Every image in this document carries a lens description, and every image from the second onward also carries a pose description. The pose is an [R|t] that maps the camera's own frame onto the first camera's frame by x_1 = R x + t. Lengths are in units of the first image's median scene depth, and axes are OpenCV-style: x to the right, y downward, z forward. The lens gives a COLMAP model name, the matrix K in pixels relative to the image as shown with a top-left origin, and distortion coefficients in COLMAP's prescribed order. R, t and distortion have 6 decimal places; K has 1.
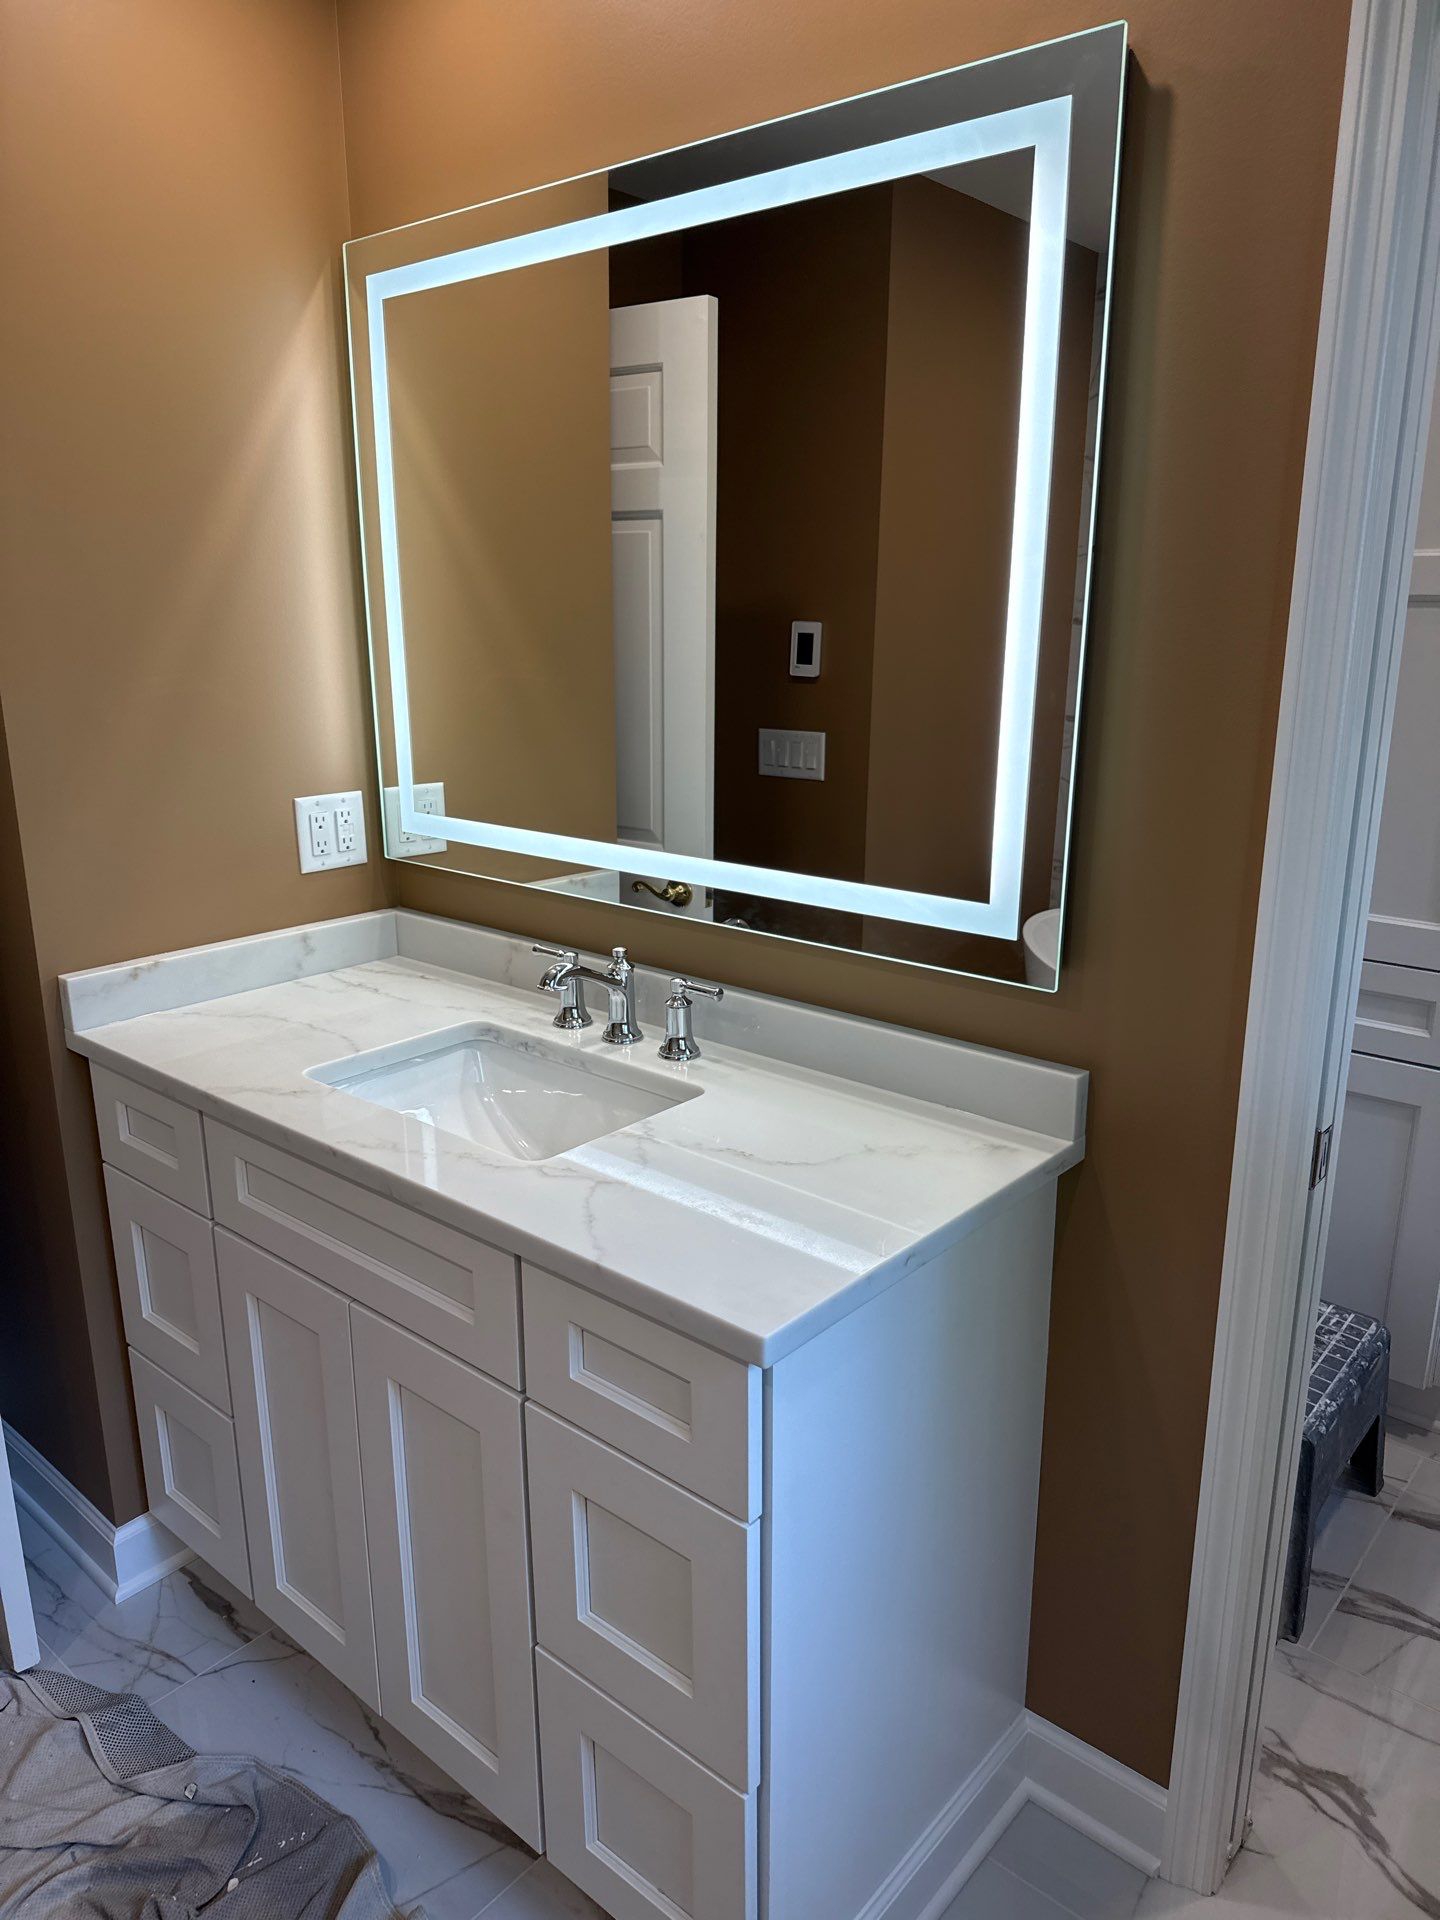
lens RADIAL K [[1357.3, 0, 713.0], [0, 1357.3, 952.3], [0, 0, 1]] dist [0.073511, -0.137032]
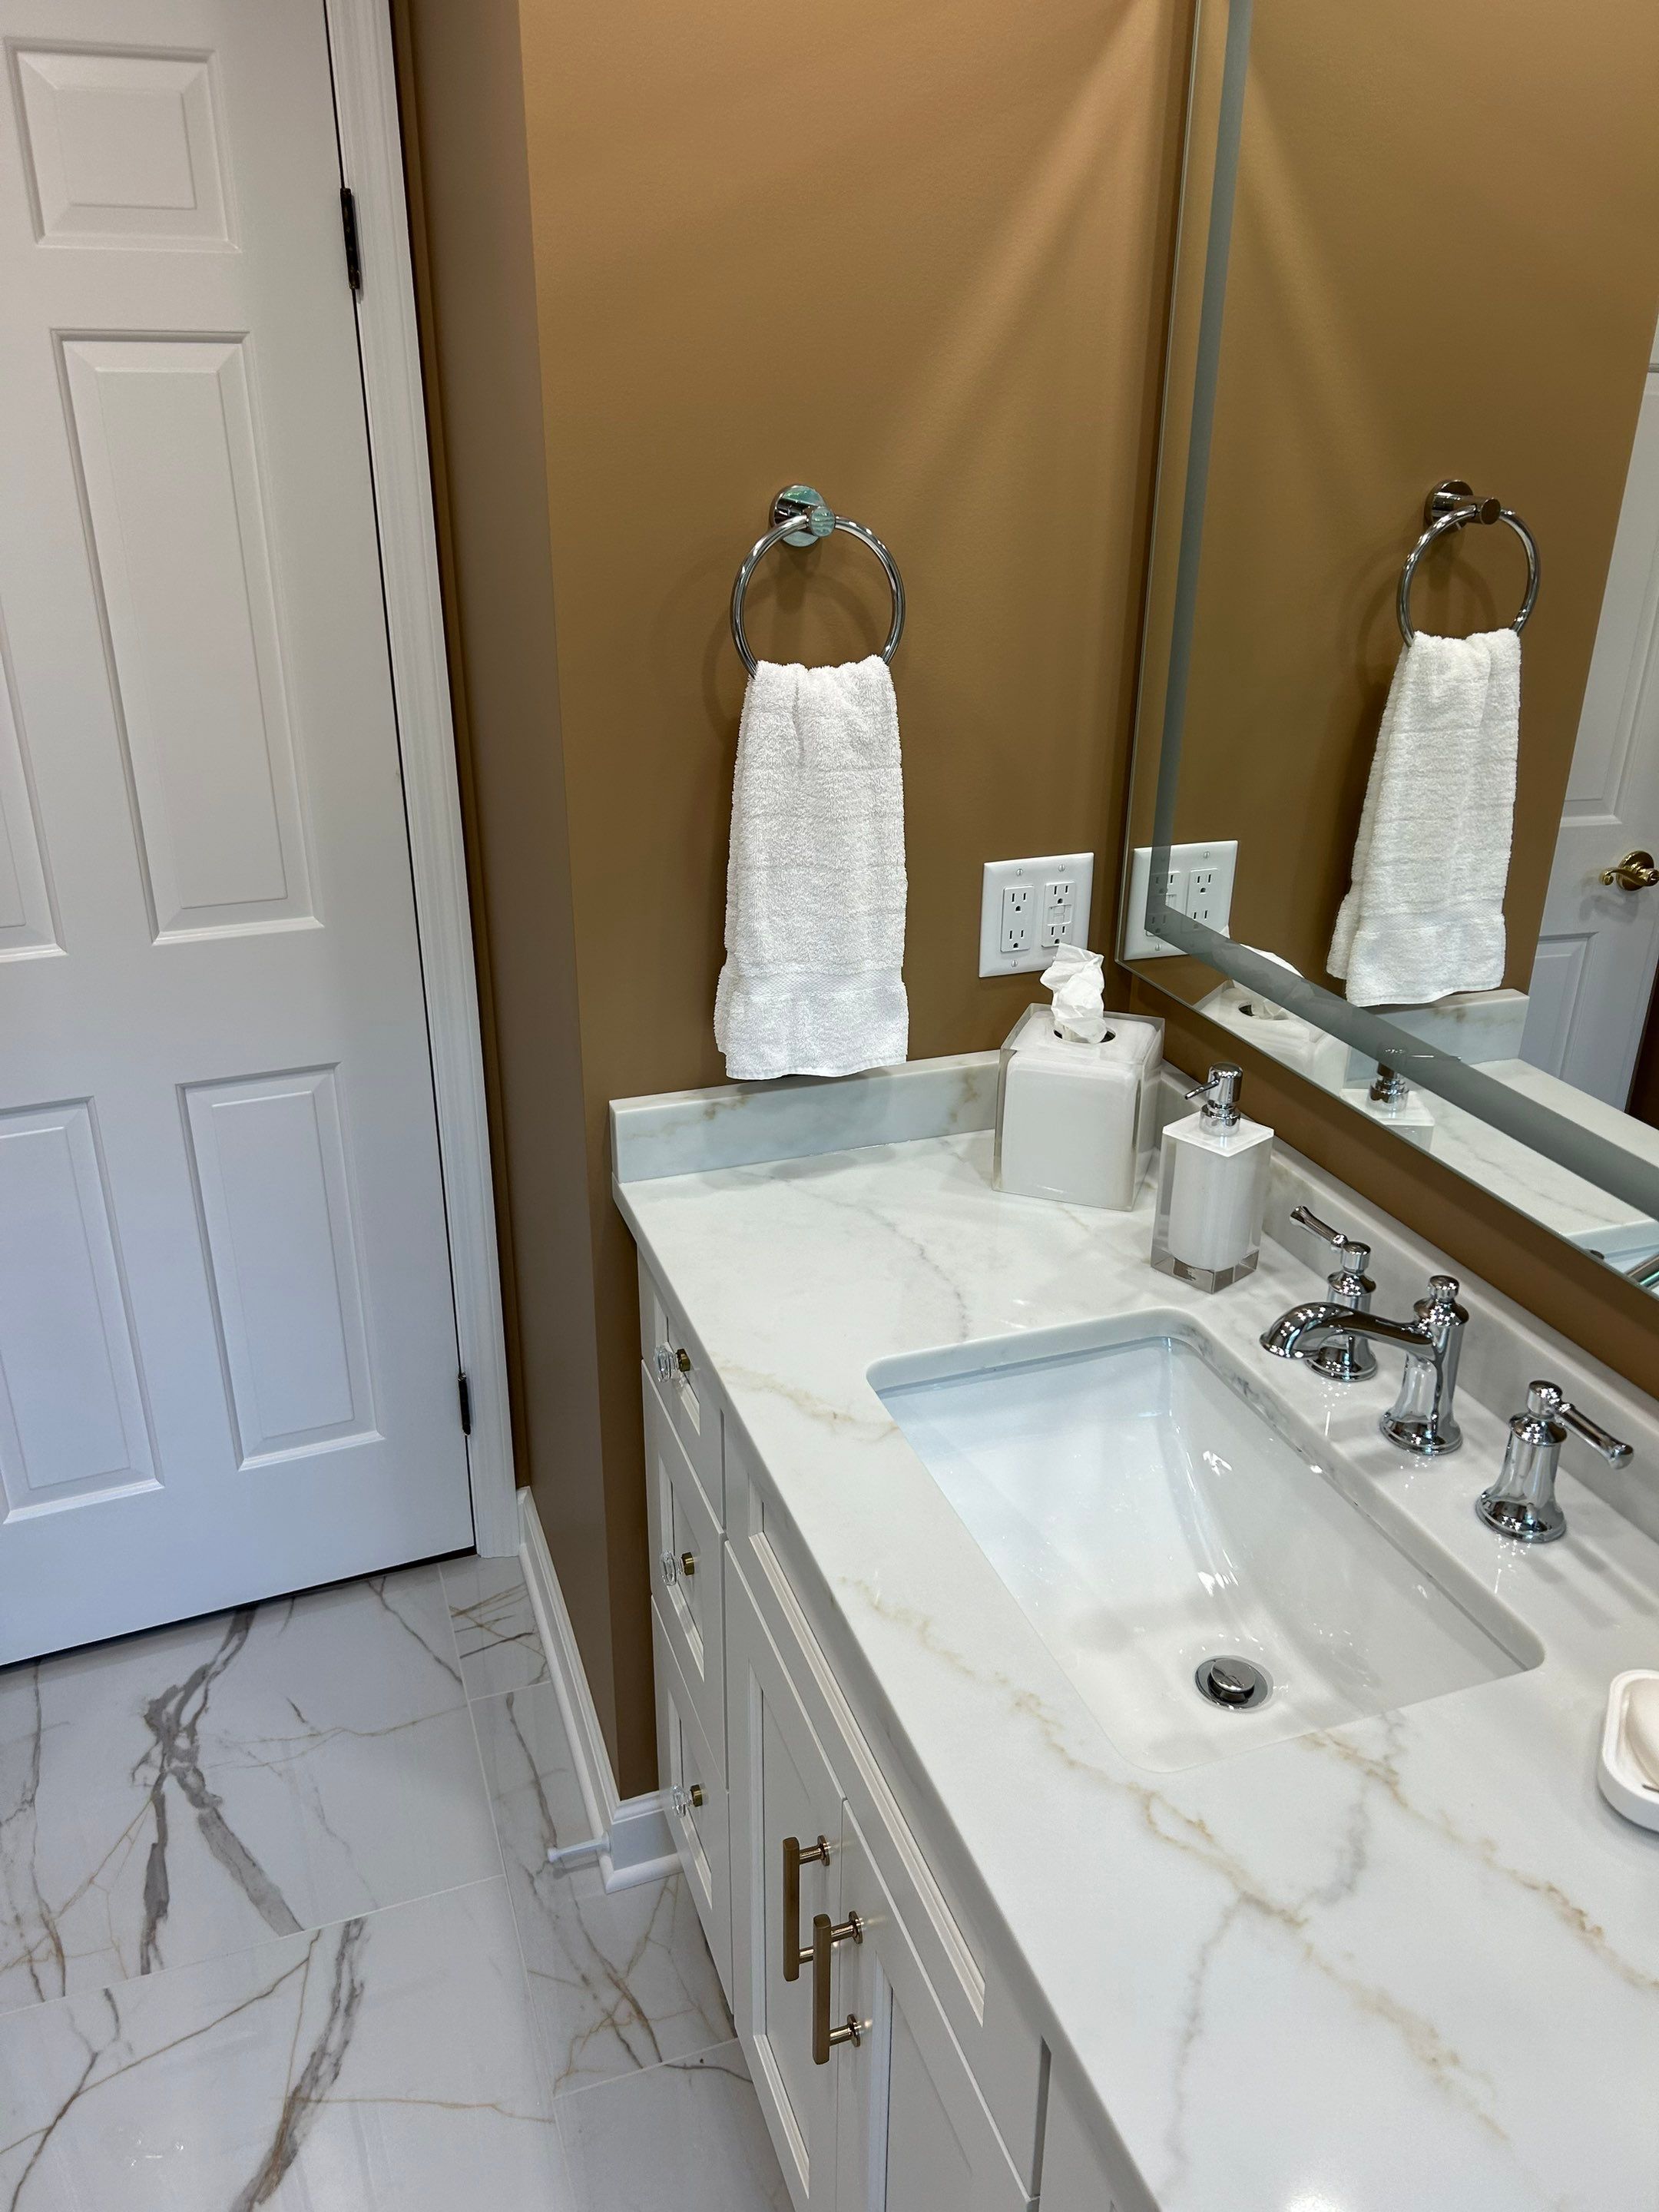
lens RADIAL K [[1672.5, 0, 824.7], [0, 1672.5, 1101.8], [0, 0, 1]] dist [0.050358, -0.049528]
pose [[0.871126, 0.201326, -0.447892, -0.000190], [-0.133362, 0.974807, 0.178791, -0.150264], [0.472603, -0.096018, 0.876029, 0.309044]]
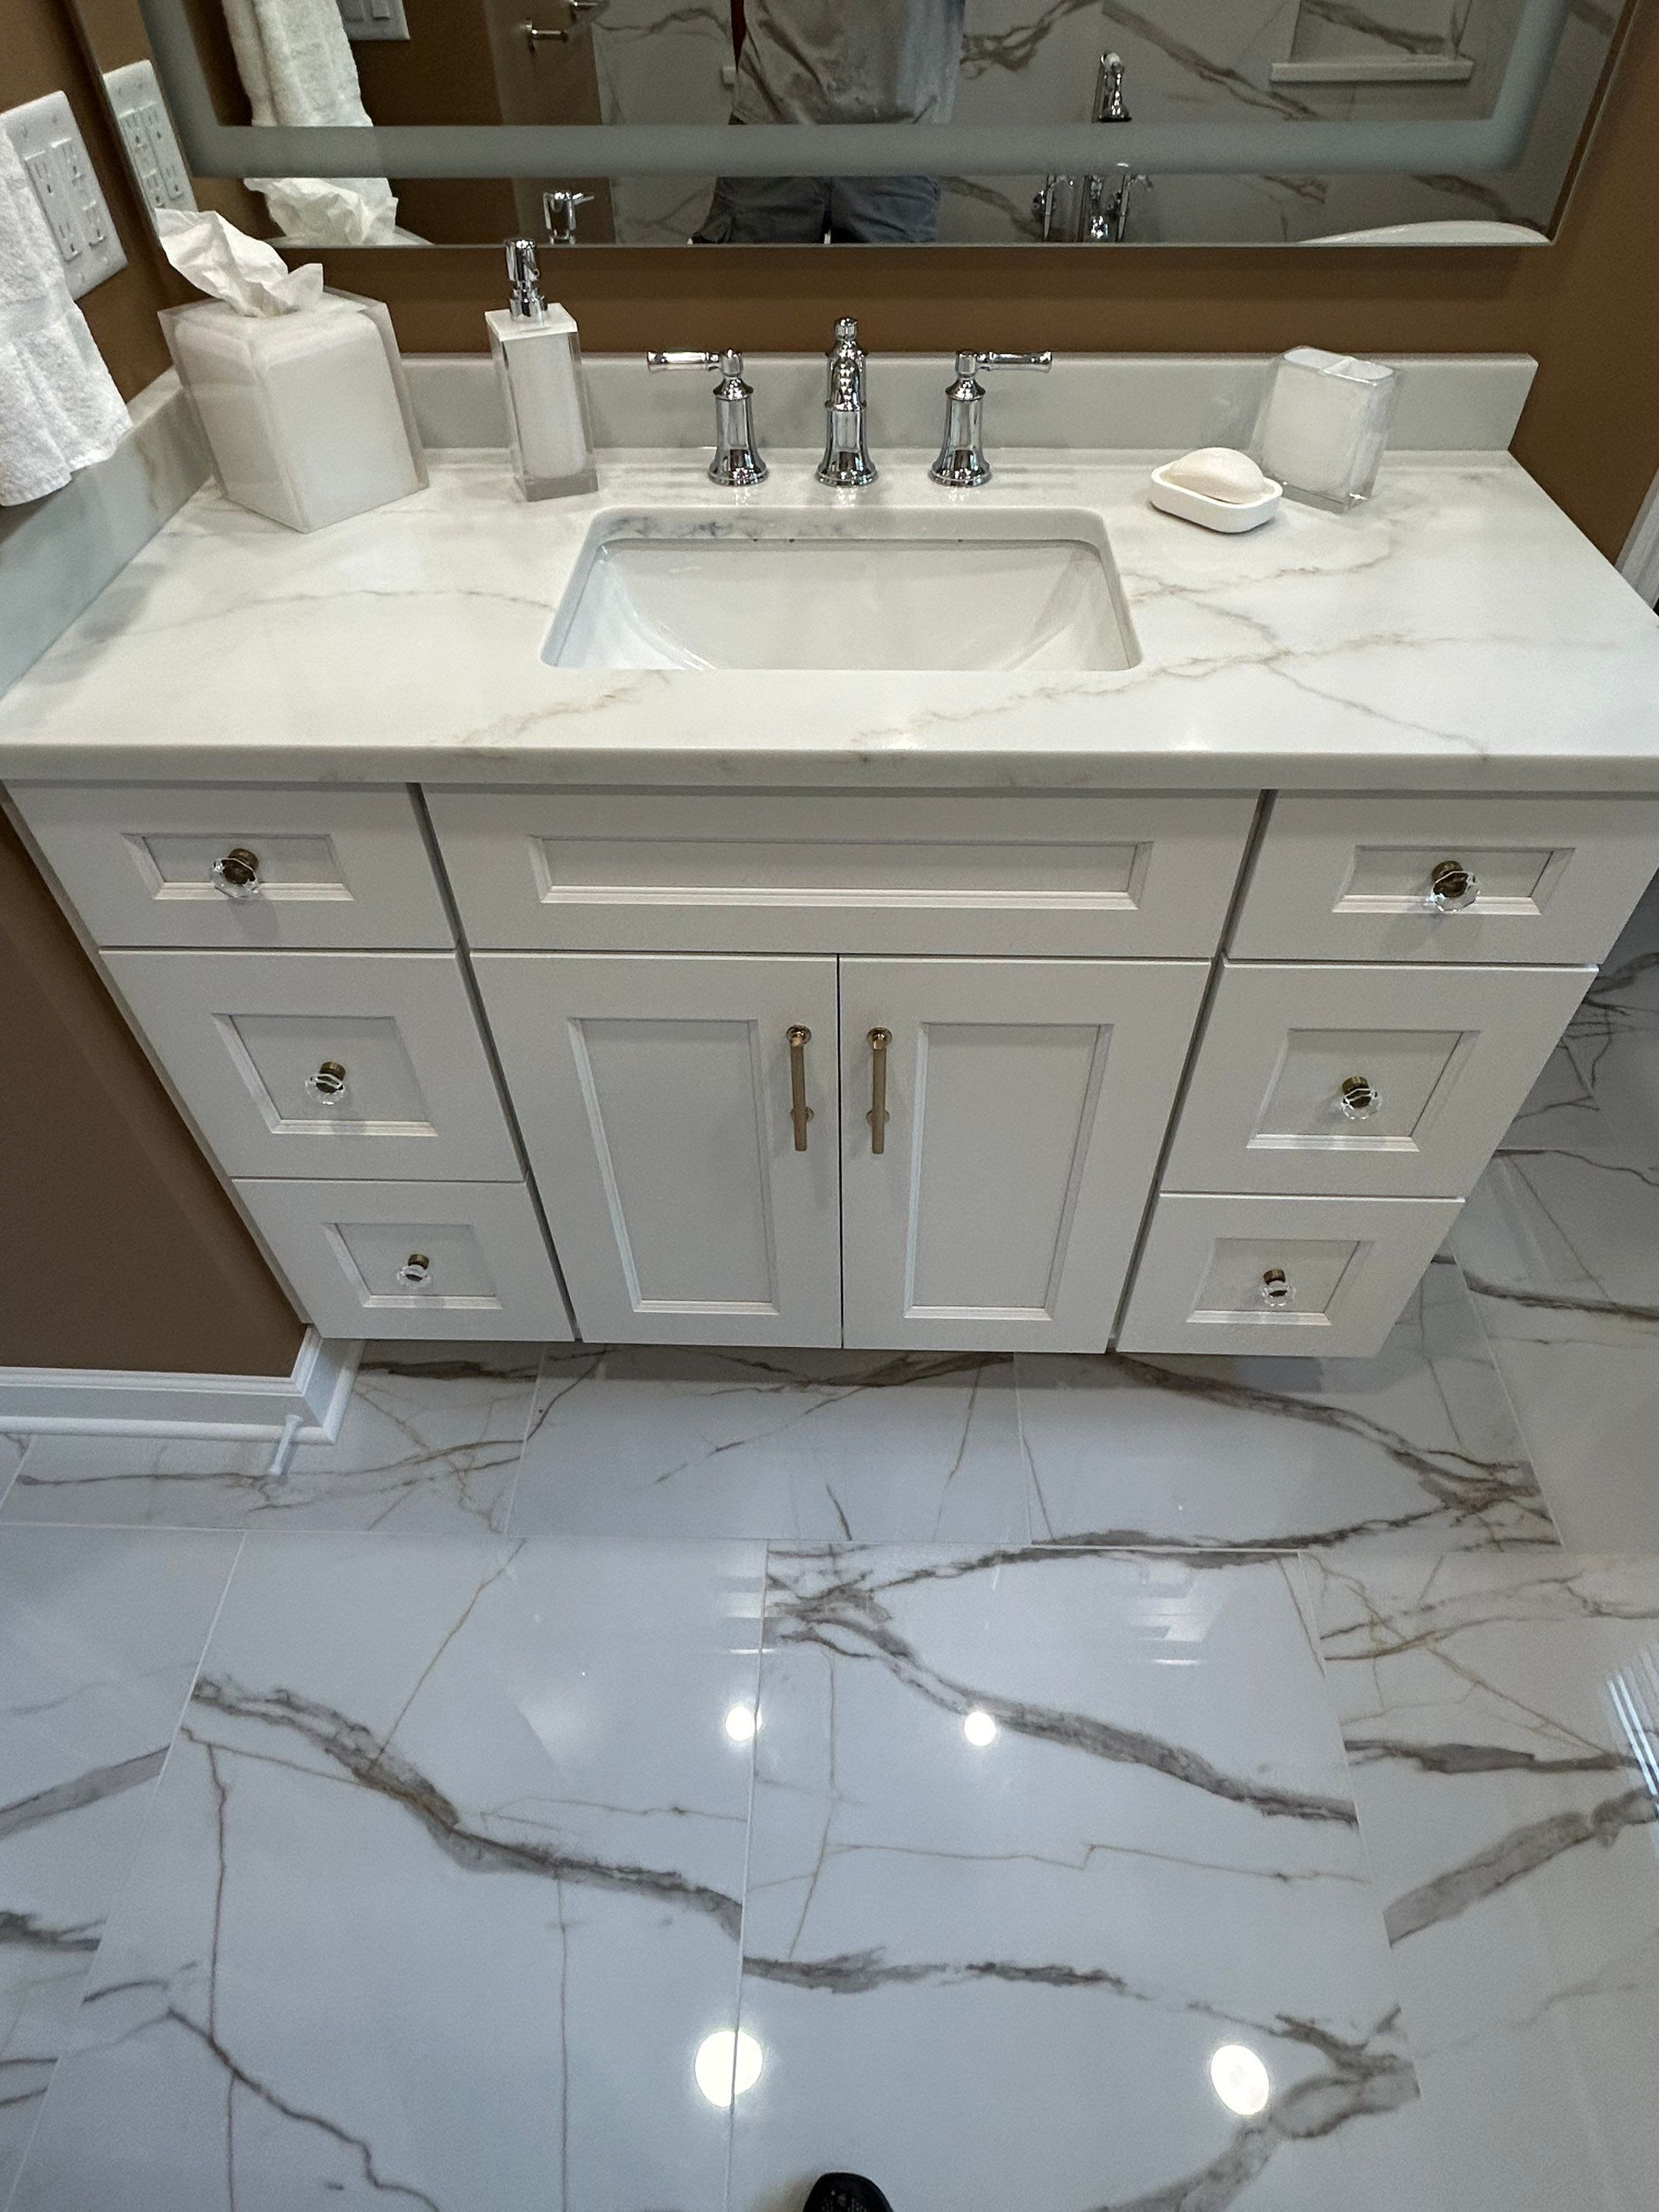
lens RADIAL K [[1240.4, 0, 848.1], [0, 1240.4, 1096.5], [0, 0, 1]] dist [-0.002281, 0.000686]
pose [[0.765815, -0.468066, 0.440955, -0.478776], [0.164755, 0.805638, 0.569038, -0.040507], [-0.621597, -0.363128, 0.694086, 0.442864]]
